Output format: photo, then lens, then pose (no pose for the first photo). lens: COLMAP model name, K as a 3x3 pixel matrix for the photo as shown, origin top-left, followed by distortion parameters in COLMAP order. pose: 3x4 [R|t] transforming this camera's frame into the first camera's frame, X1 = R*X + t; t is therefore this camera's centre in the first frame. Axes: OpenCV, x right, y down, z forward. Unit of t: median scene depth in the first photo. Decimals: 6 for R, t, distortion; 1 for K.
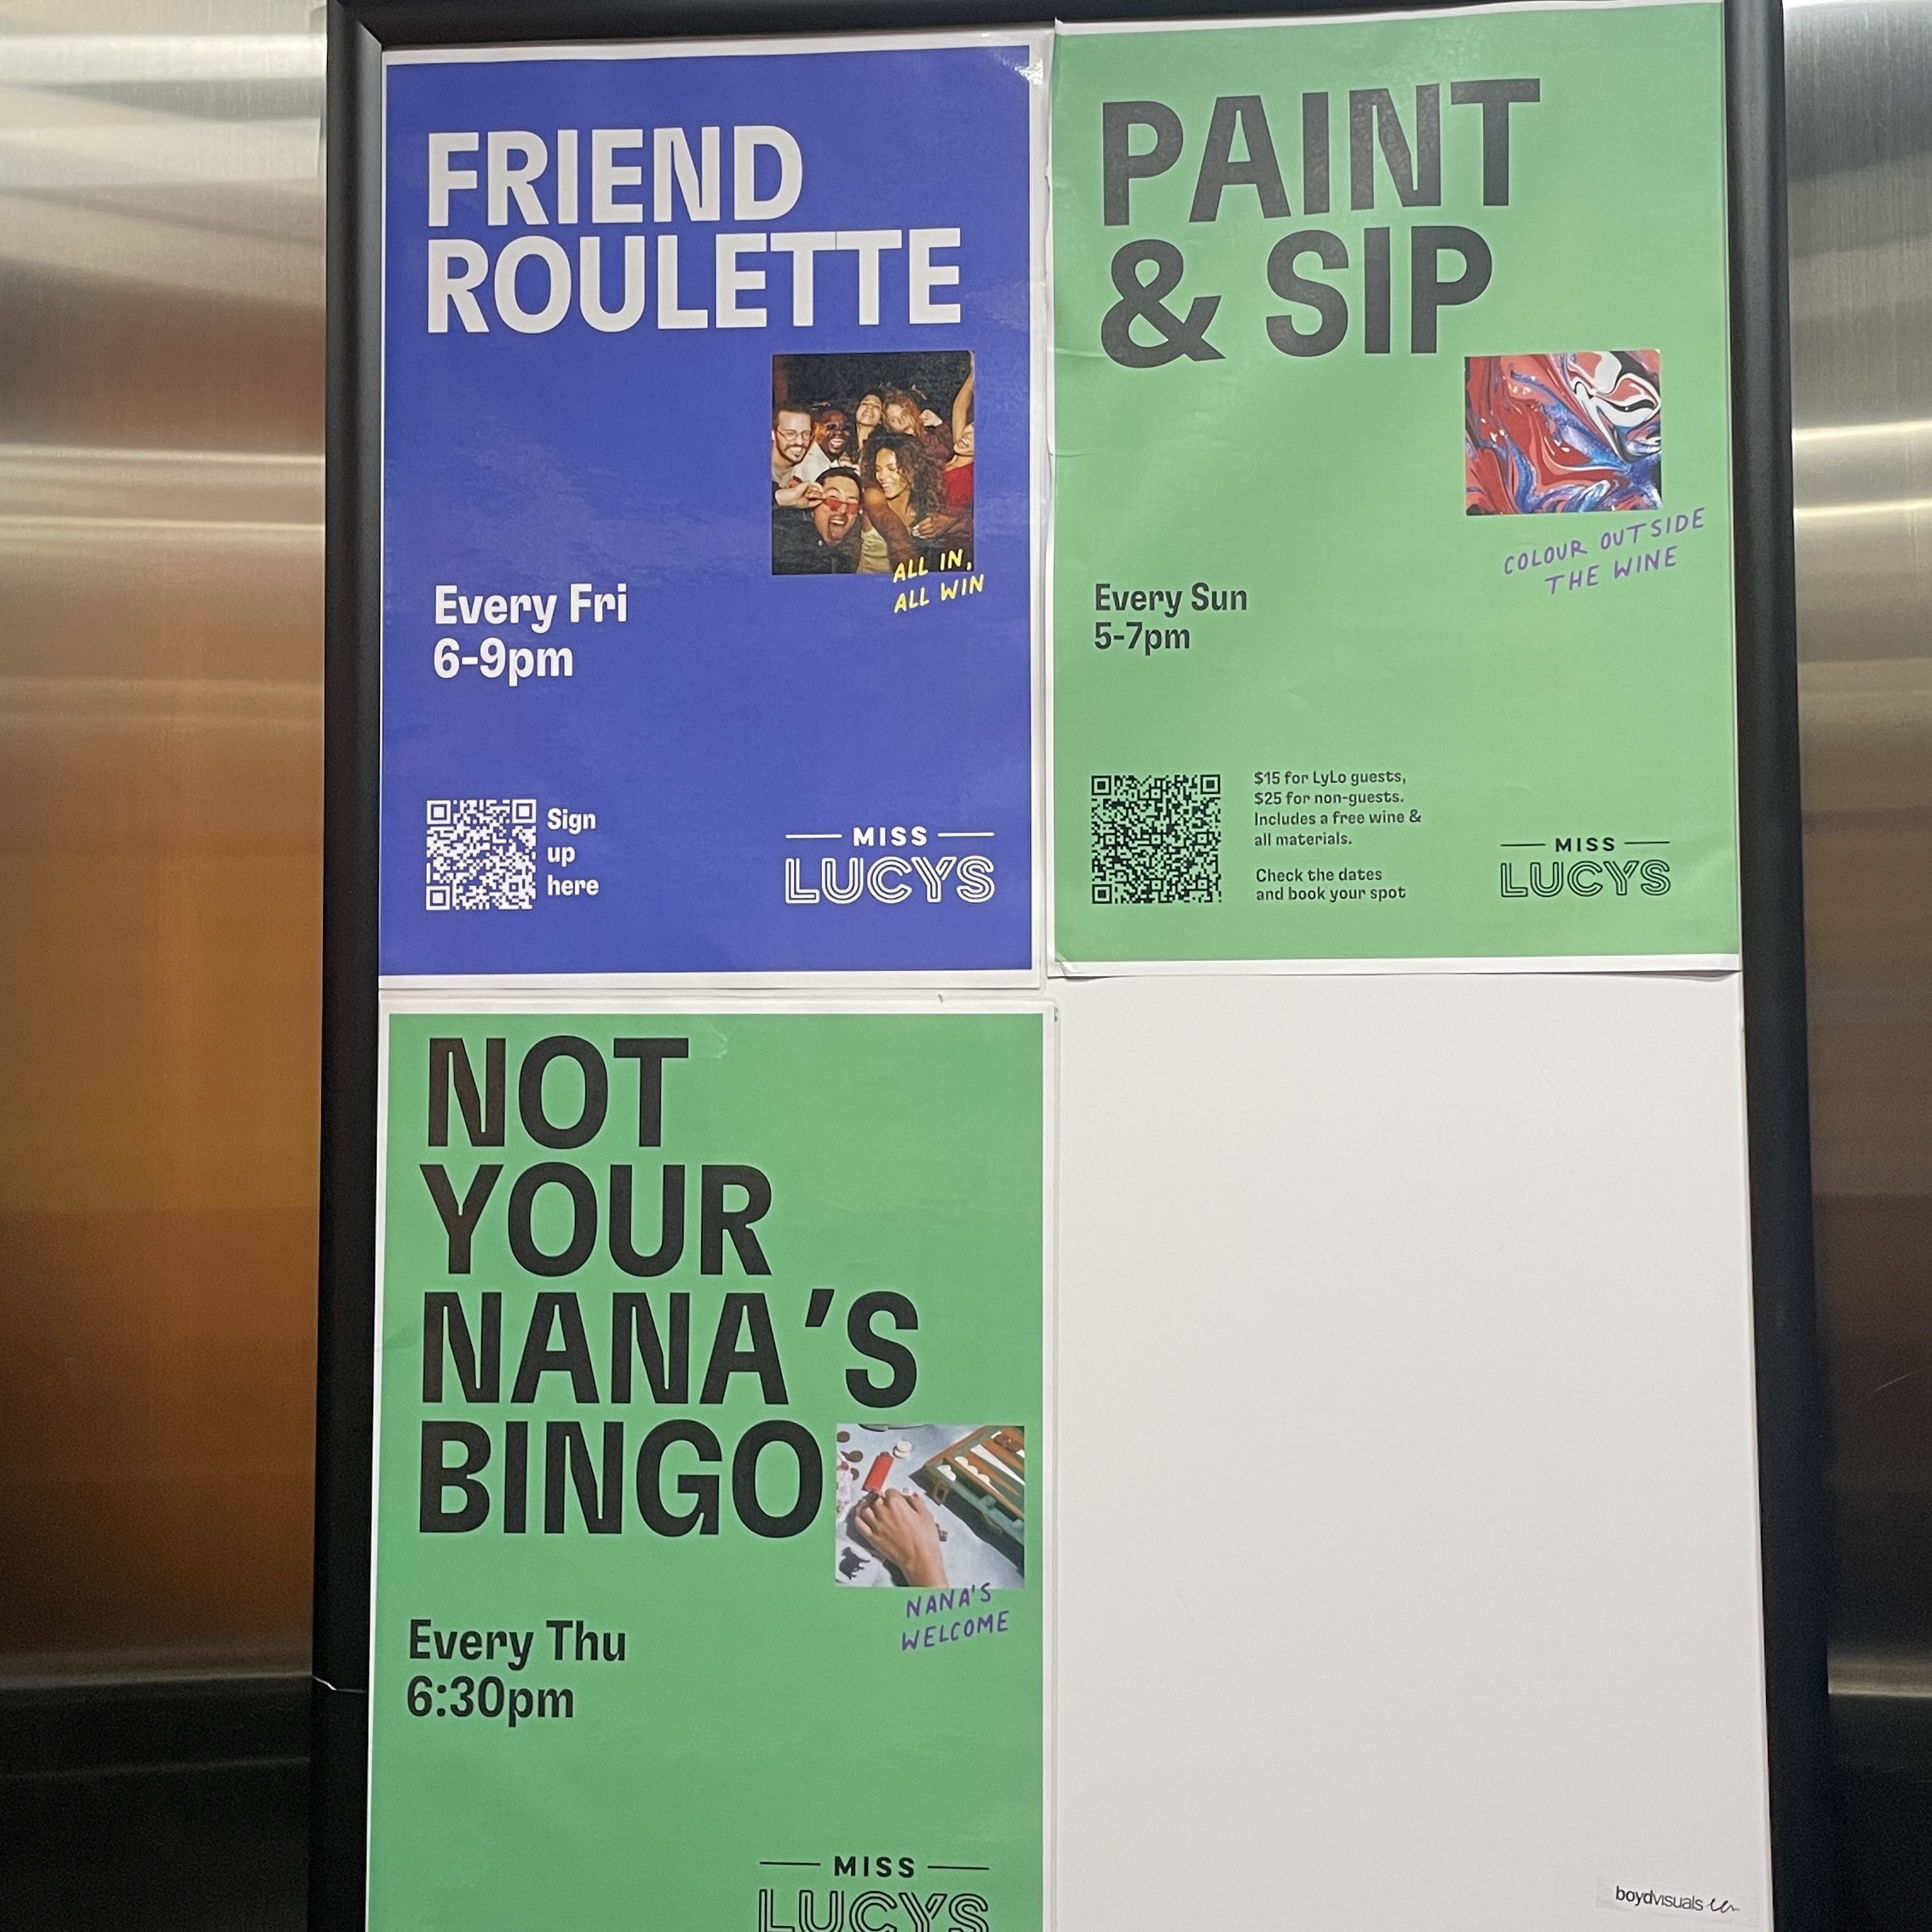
lens RADIAL K [[2657.9, 0, 966.4], [0, 2657.9, 964.9], [0, 0, 1]] dist [0.063696, 0.000000]
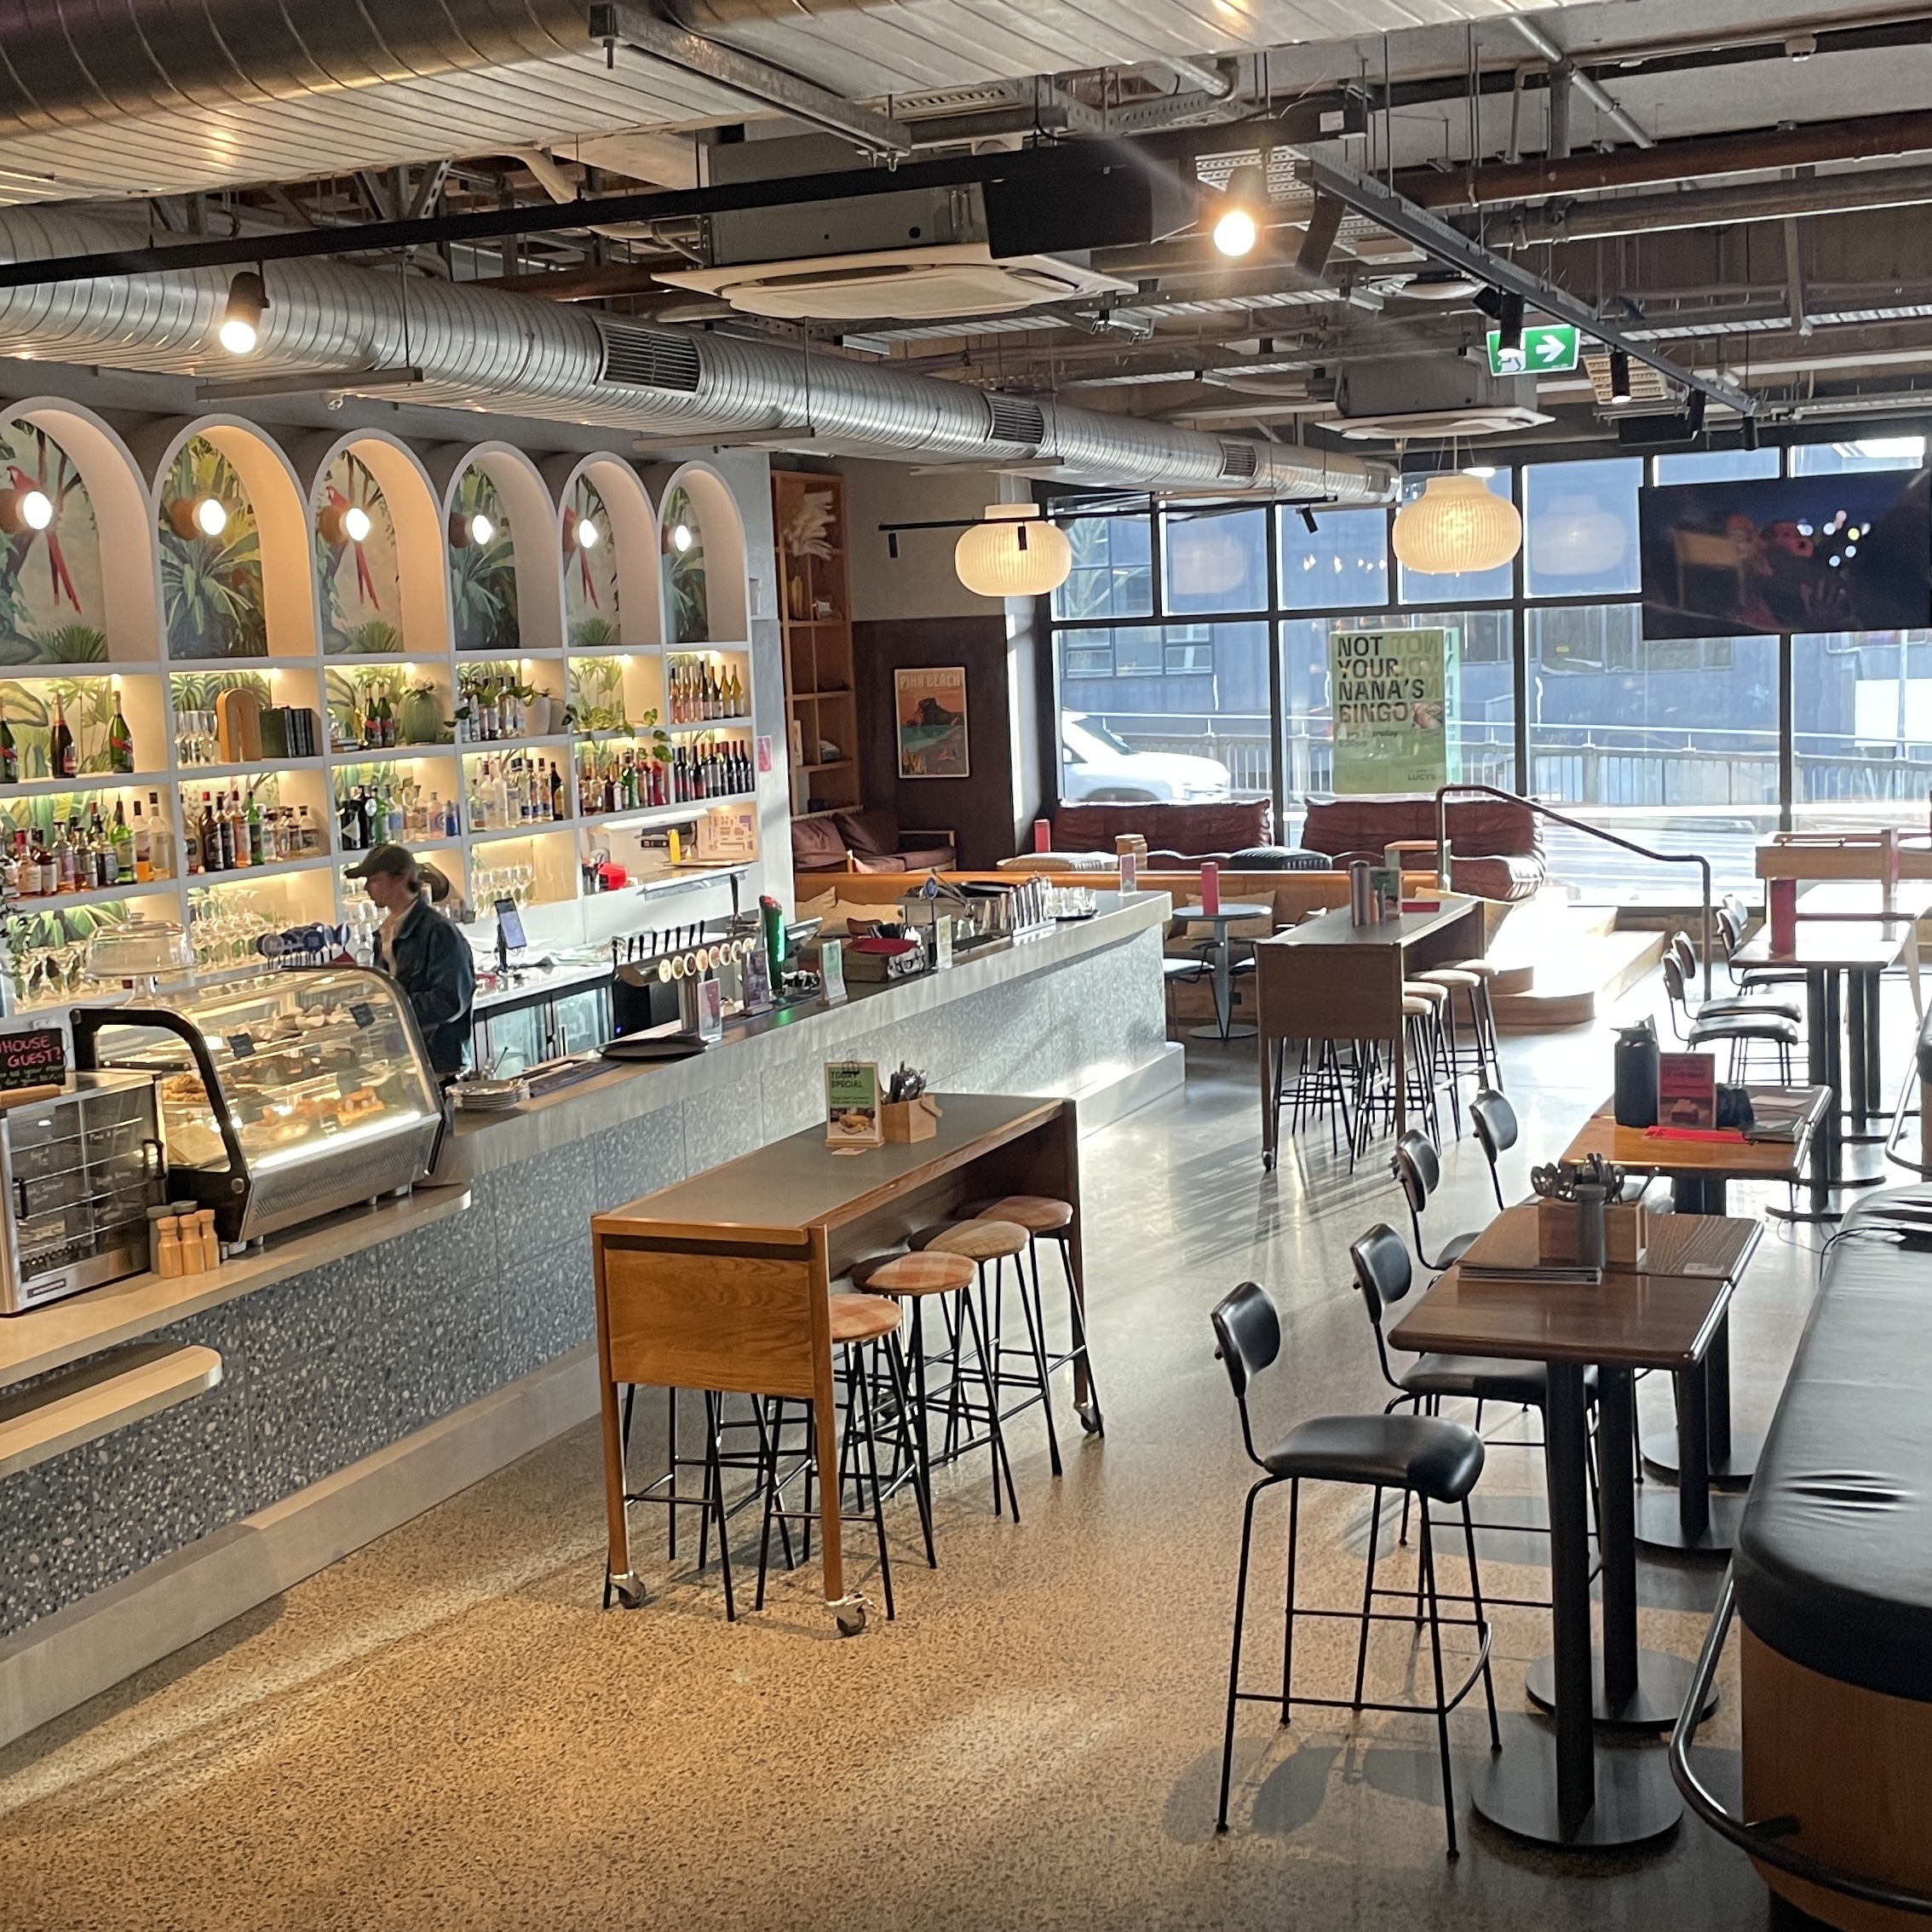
lens RADIAL K [[2657.9, 0, 966.3], [0, 2657.9, 964.3], [0, 0, 1]] dist [0.063696, 0.000000]
pose [[0.957464, -0.007901, -0.288445, 0.693259], [0.062121, 0.981830, 0.179308, -0.366555], [0.281787, -0.189599, 0.940557, -4.835337]]
